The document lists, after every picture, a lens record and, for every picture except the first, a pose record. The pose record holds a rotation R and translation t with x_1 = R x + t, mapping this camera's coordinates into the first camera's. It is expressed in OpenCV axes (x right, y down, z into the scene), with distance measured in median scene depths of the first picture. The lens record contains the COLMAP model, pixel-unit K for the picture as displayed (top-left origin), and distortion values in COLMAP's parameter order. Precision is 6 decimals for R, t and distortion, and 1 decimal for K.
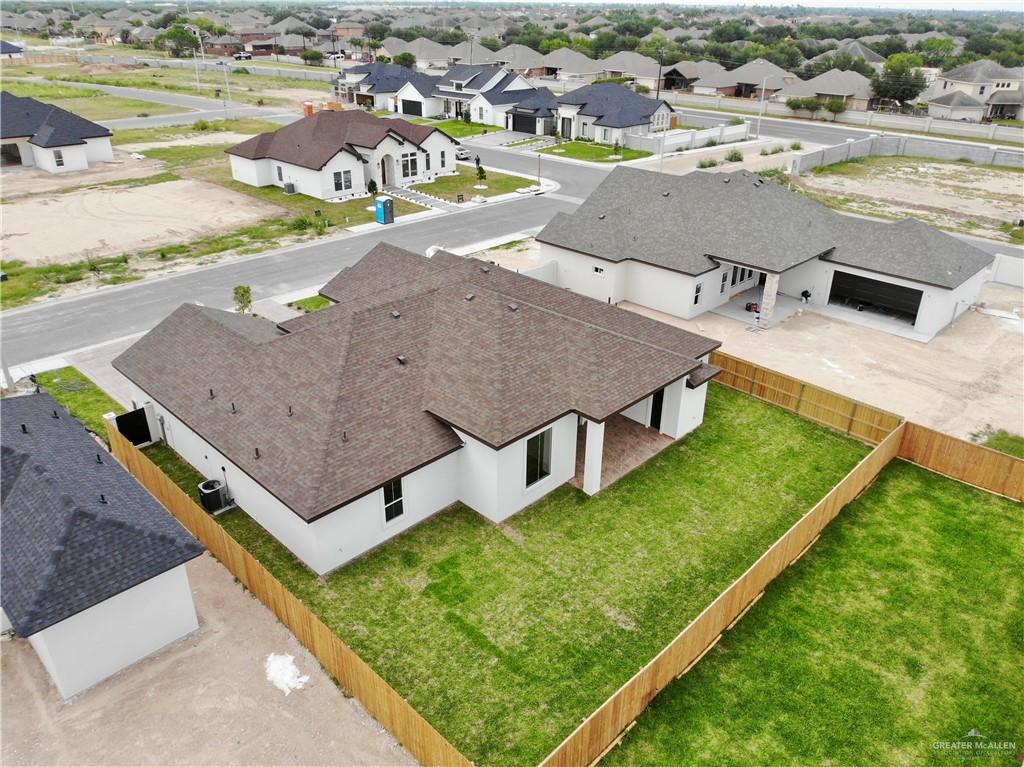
lens RADIAL K [[760.0, 0, 514.1], [0, 760.0, 384.6], [0, 0, 1]] dist [-0.015207, 0.004948]
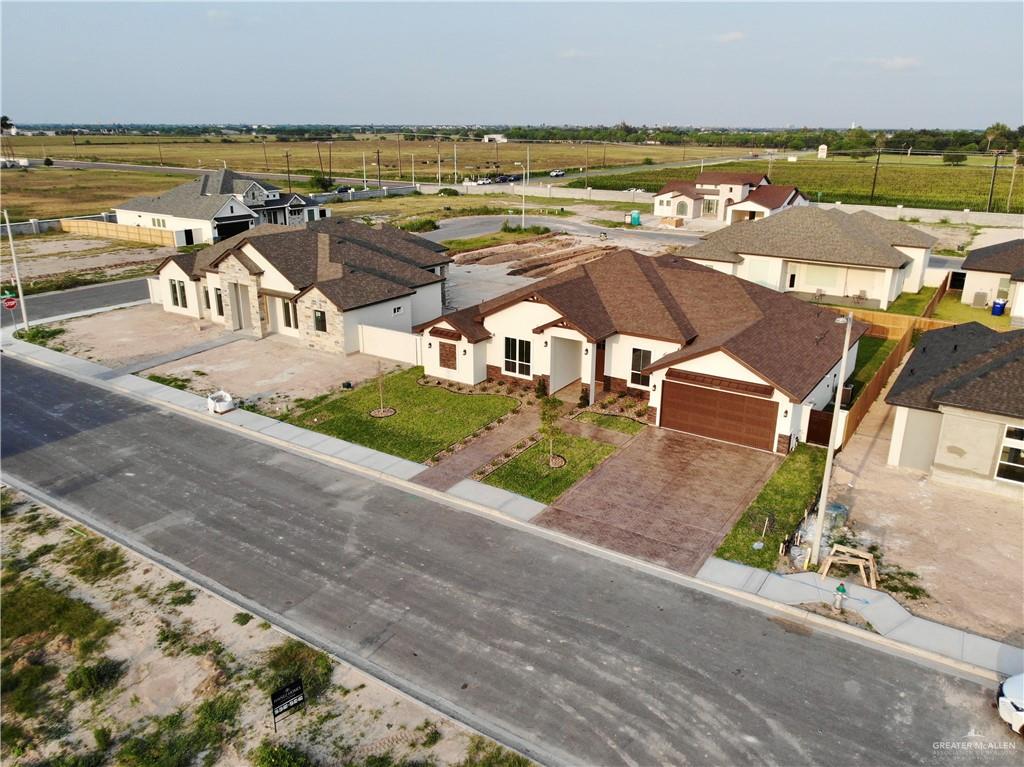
lens RADIAL K [[760.0, 0, 512.7], [0, 760.0, 382.5], [0, 0, 1]] dist [-0.015207, 0.004948]
pose [[-0.183008, -0.327423, 0.926986, -0.801945], [0.436357, 0.817888, 0.375035, -0.338195], [-0.880966, 0.473131, -0.006807, 0.779901]]
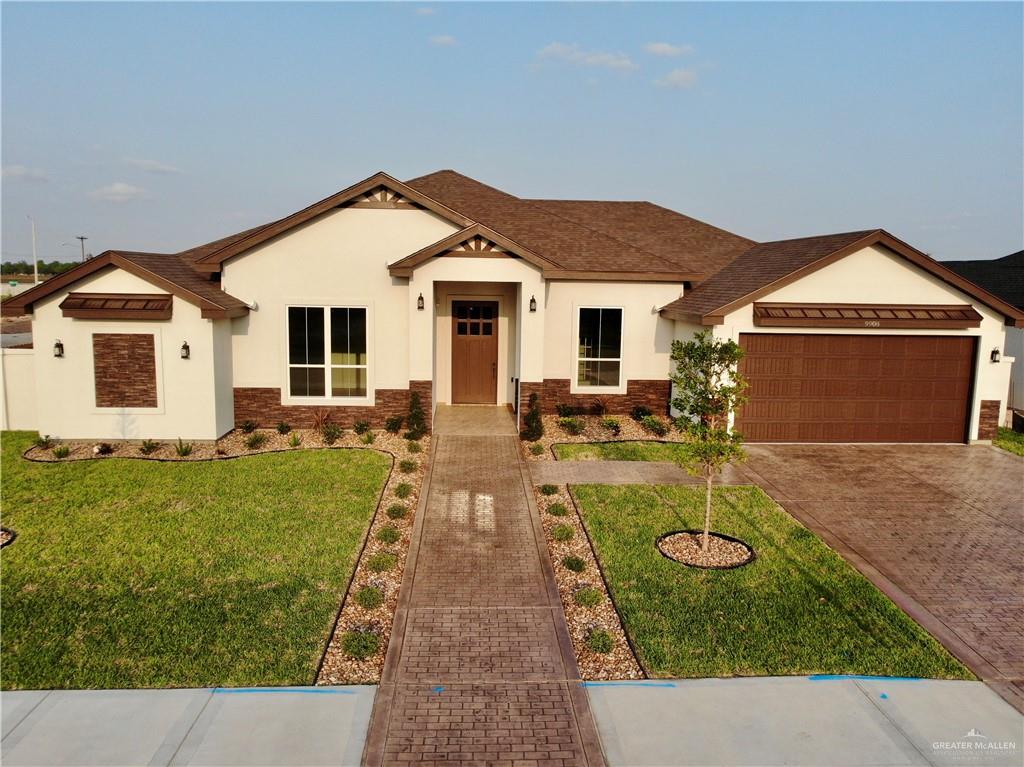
lens RADIAL K [[760.0, 0, 511.8], [0, 760.0, 380.9], [0, 0, 1]] dist [-0.015207, 0.004948]
pose [[-0.744166, -0.114530, 0.658104, -0.359308], [0.275898, 0.844537, 0.458952, -0.186715], [-0.608357, 0.523106, -0.596877, 0.899180]]
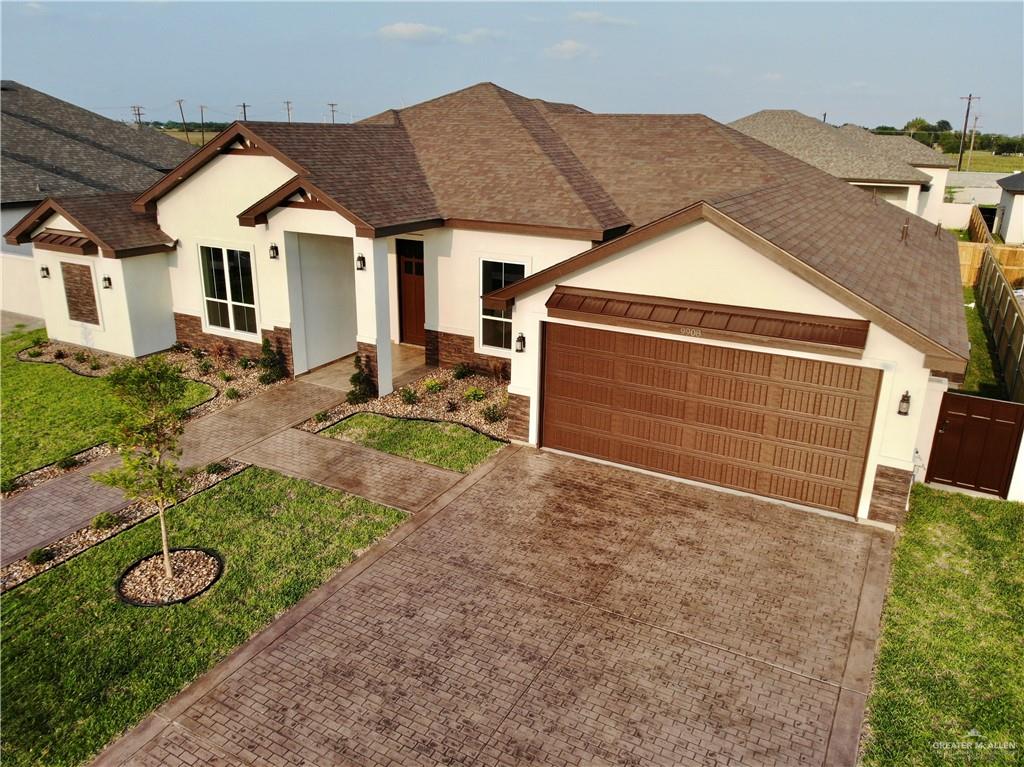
lens RADIAL K [[760.0, 0, 518.1], [0, 760.0, 381.1], [0, 0, 1]] dist [-0.015207, 0.004948]
pose [[-0.276505, -0.317929, 0.906899, -0.448166], [0.412797, 0.812904, 0.410835, -0.129232], [-0.867839, 0.487963, -0.093532, 0.700484]]
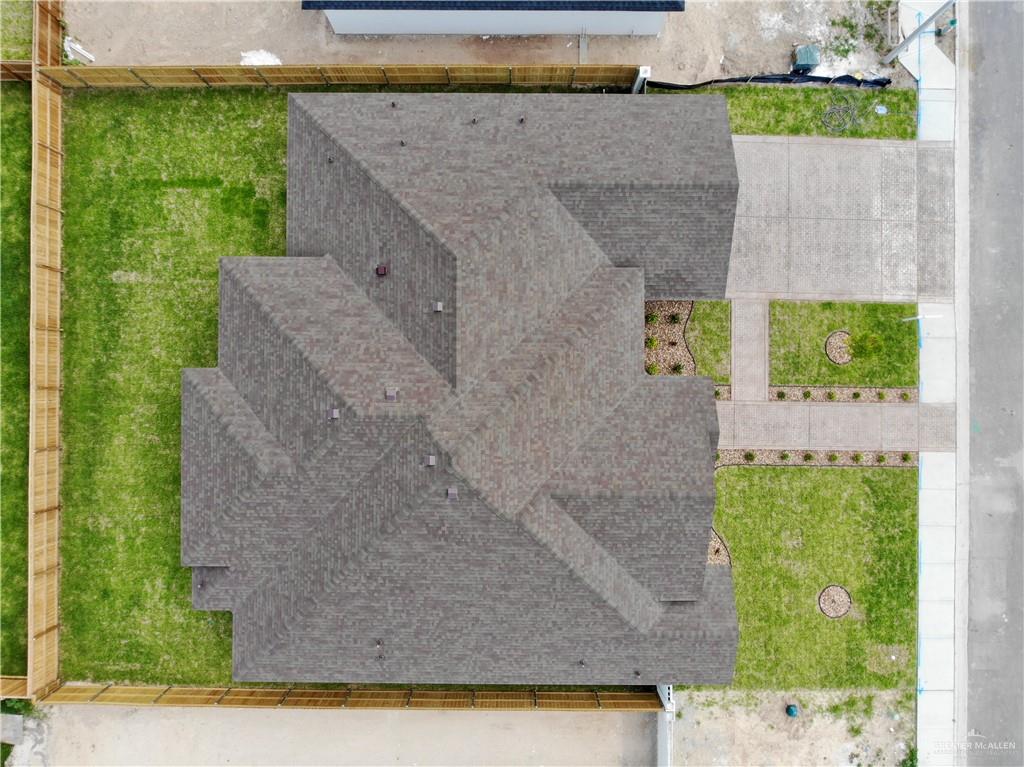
lens RADIAL K [[760.0, 0, 510.7], [0, 760.0, 382.4], [0, 0, 1]] dist [-0.015207, 0.004948]
pose [[-0.719238, 0.694610, -0.014648, -0.079559], [-0.318425, -0.310830, 0.895539, -0.469120], [0.617497, 0.648770, 0.444742, 0.407613]]
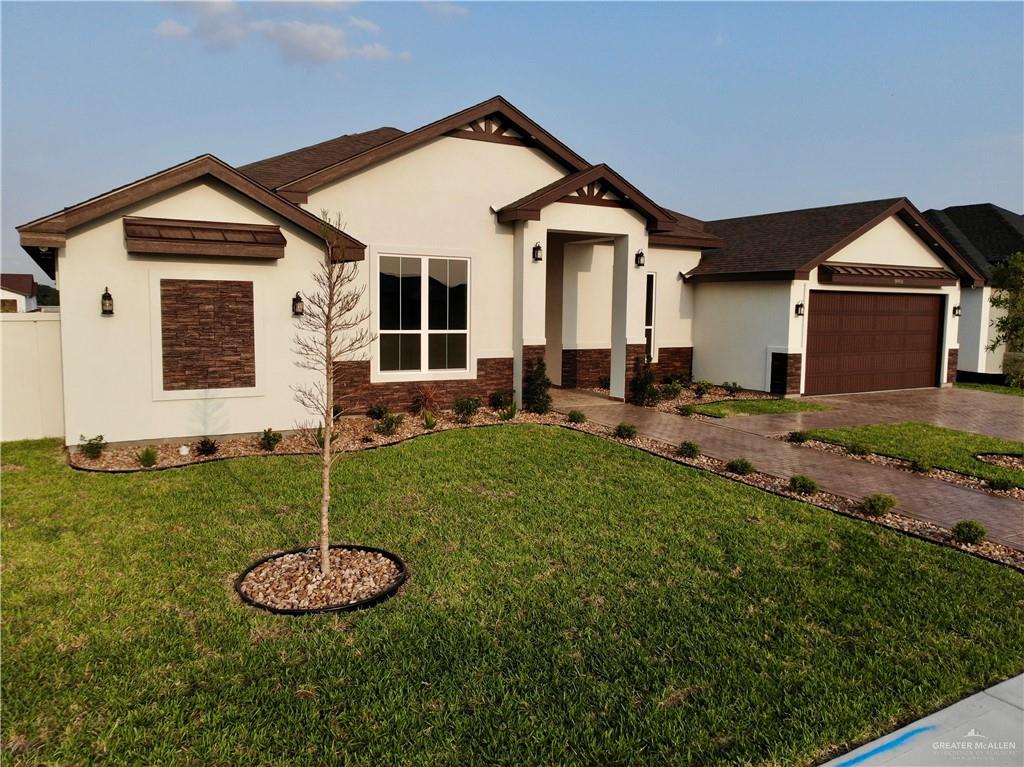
lens RADIAL K [[760.0, 0, 508.8], [0, 760.0, 386.1], [0, 0, 1]] dist [-0.015207, 0.004948]
pose [[-0.962775, -0.051722, 0.265309, -0.197758], [0.099506, 0.844777, 0.525786, -0.183625], [-0.251322, 0.532613, -0.808183, 0.958877]]
